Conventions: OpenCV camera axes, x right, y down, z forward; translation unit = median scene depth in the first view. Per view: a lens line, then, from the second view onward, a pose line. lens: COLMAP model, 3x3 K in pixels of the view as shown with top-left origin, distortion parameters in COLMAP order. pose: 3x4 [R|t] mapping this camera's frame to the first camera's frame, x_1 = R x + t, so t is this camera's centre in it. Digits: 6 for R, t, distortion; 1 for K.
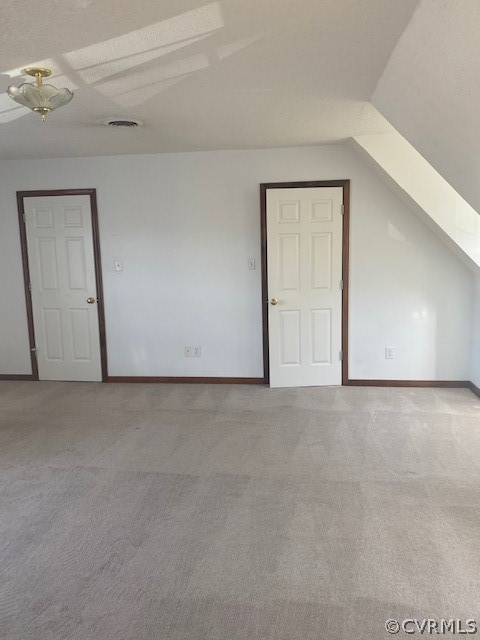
lens RADIAL K [[481.4, 0, 240.5], [0, 481.4, 317.3], [0, 0, 1]] dist [0.032818, -0.048172]
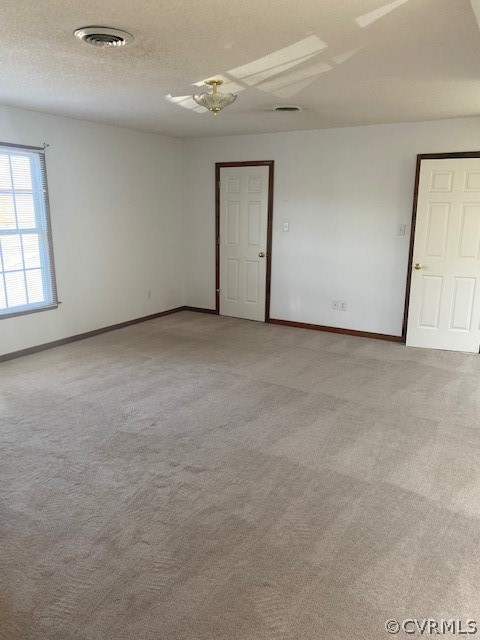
lens RADIAL K [[481.4, 0, 239.1], [0, 481.4, 322.3], [0, 0, 1]] dist [0.032818, -0.048172]
pose [[0.909597, 0.125070, -0.396220, 0.155707], [-0.093541, 0.990780, 0.098007, 0.023337], [0.404824, -0.052084, 0.912910, -0.157971]]
